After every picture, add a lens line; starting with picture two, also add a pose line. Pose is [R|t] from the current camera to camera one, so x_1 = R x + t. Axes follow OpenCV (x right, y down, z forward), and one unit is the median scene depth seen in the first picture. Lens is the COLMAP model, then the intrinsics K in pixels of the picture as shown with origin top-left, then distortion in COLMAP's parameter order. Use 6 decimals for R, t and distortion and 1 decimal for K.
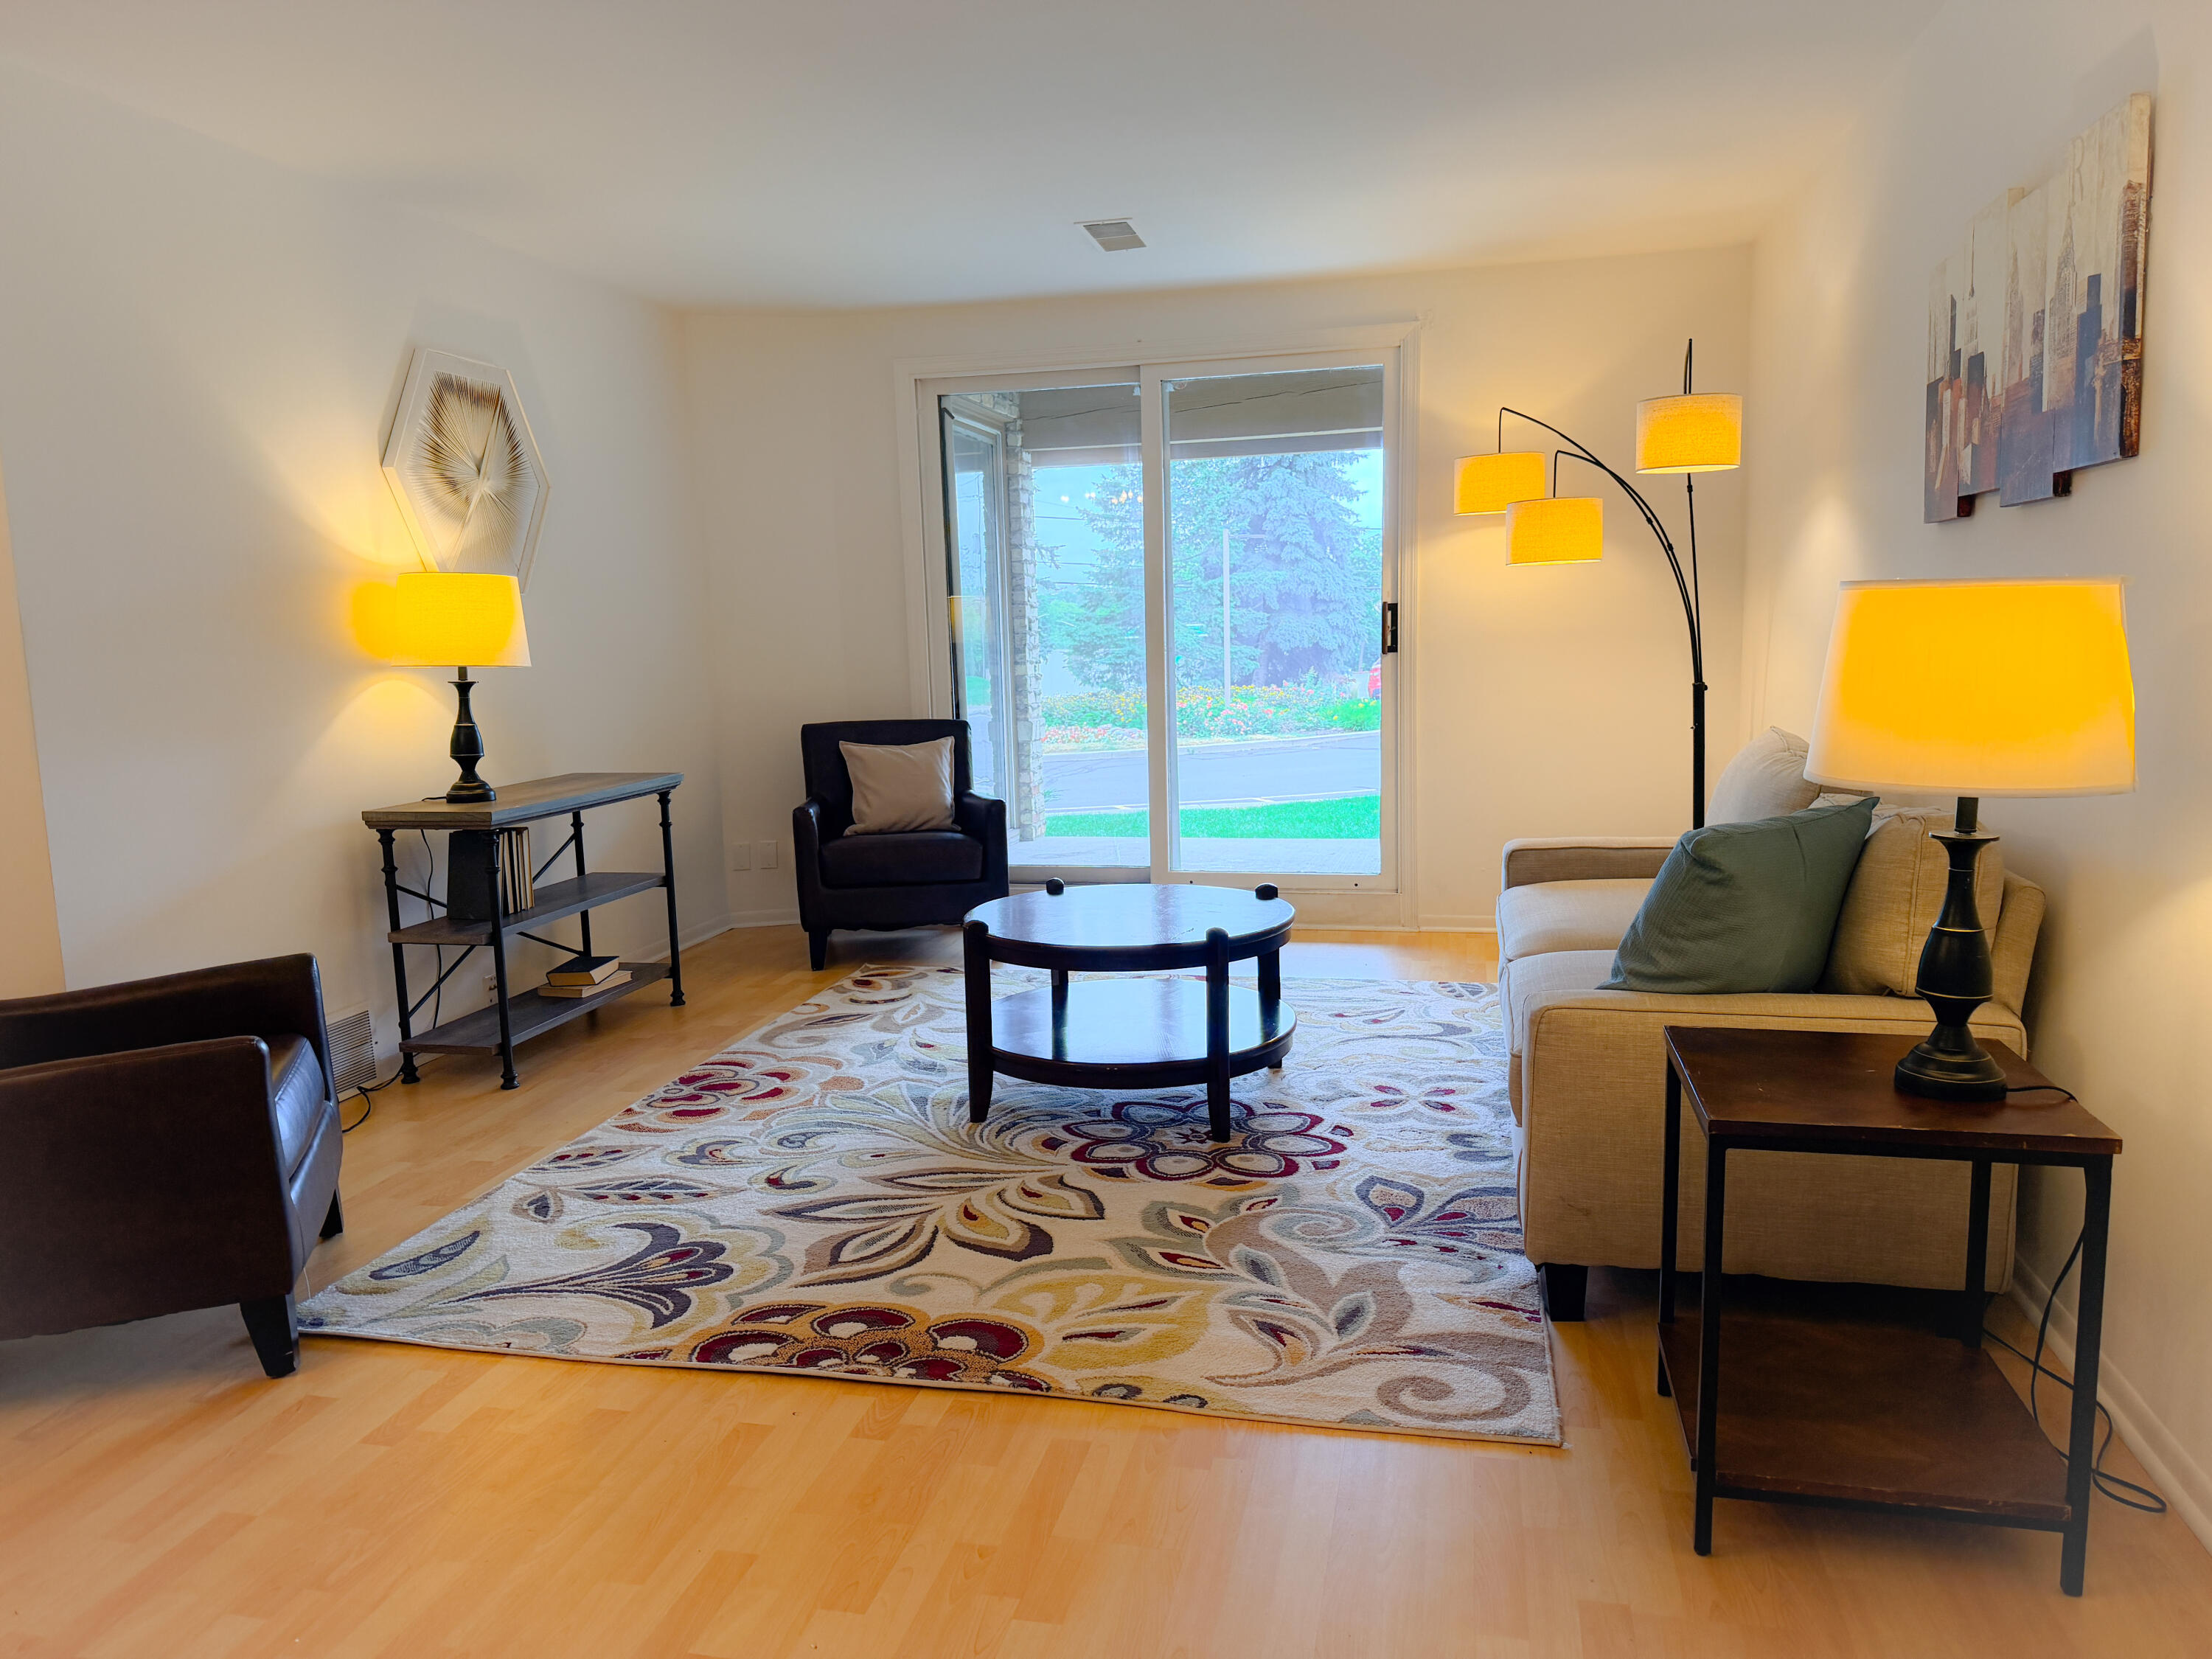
lens RADIAL K [[1547.9, 0, 1102.4], [0, 1547.9, 824.2], [0, 0, 1]] dist [0.051085, -0.002531]
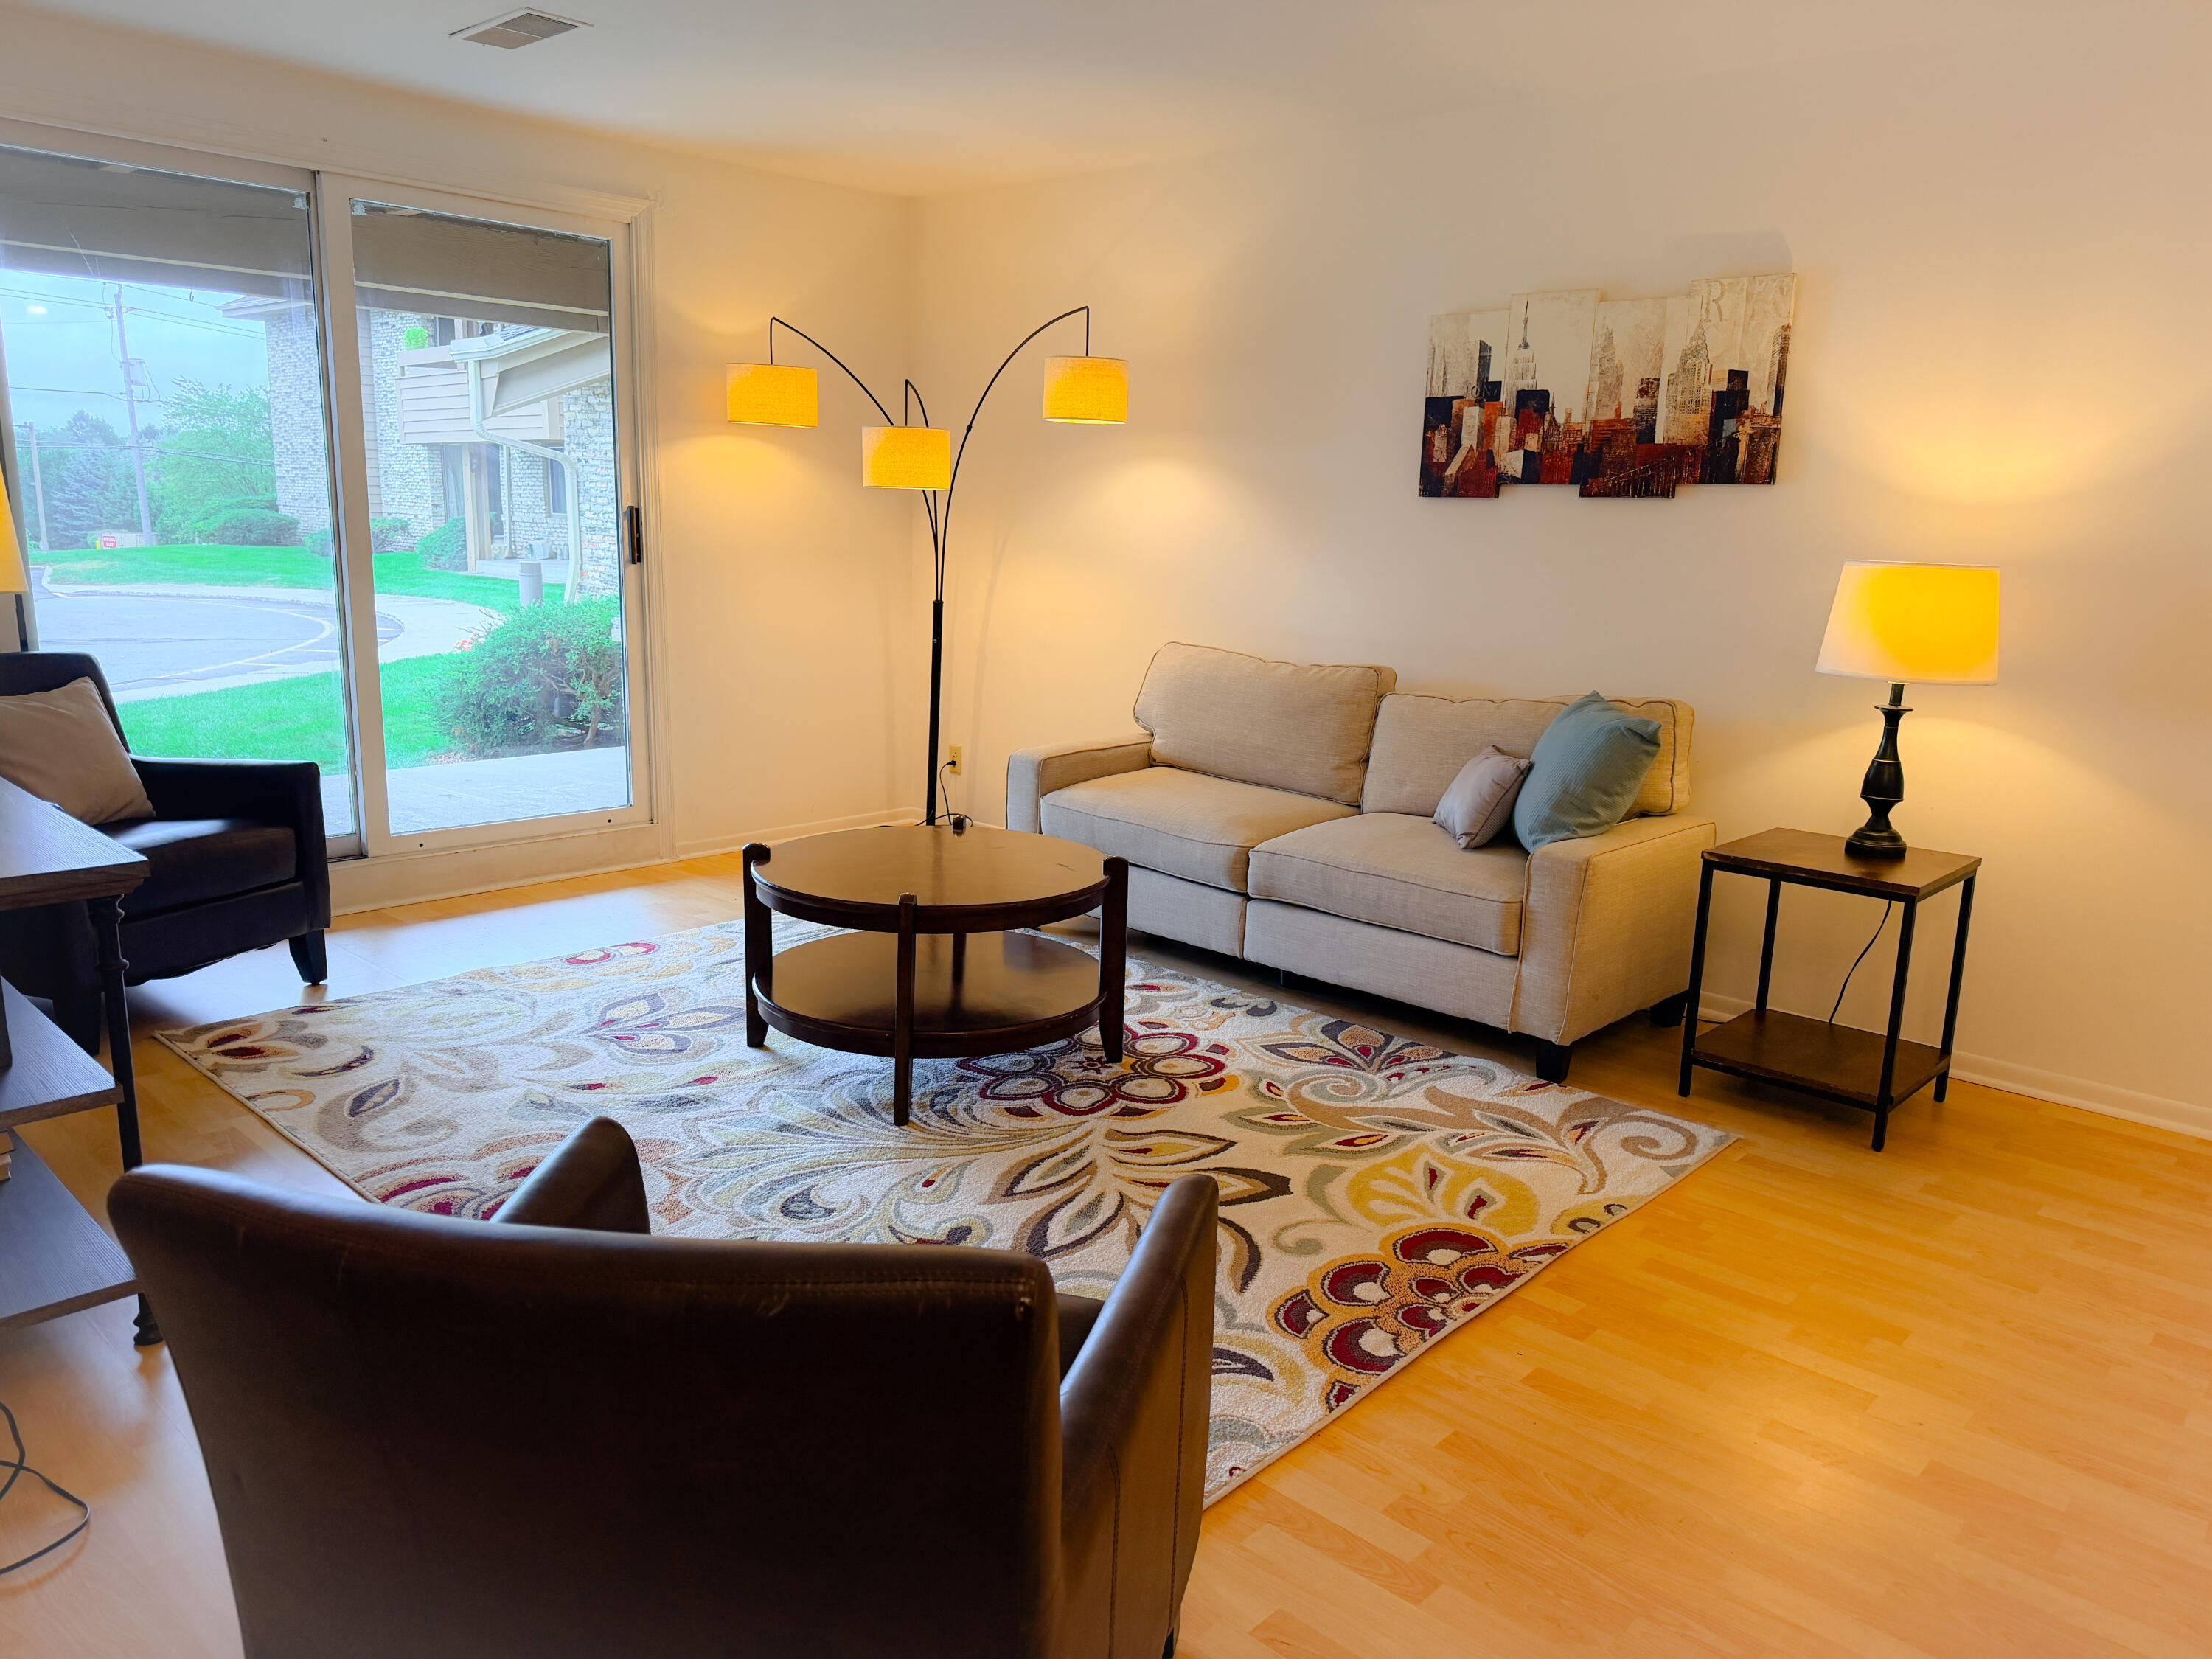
lens RADIAL K [[1547.9, 0, 1097.4], [0, 1547.9, 823.1], [0, 0, 1]] dist [0.051085, -0.002531]
pose [[0.511908, -0.135271, 0.848323, -0.883337], [0.073238, 0.990801, 0.113796, -0.080558], [-0.855913, 0.003877, 0.517106, 0.534719]]
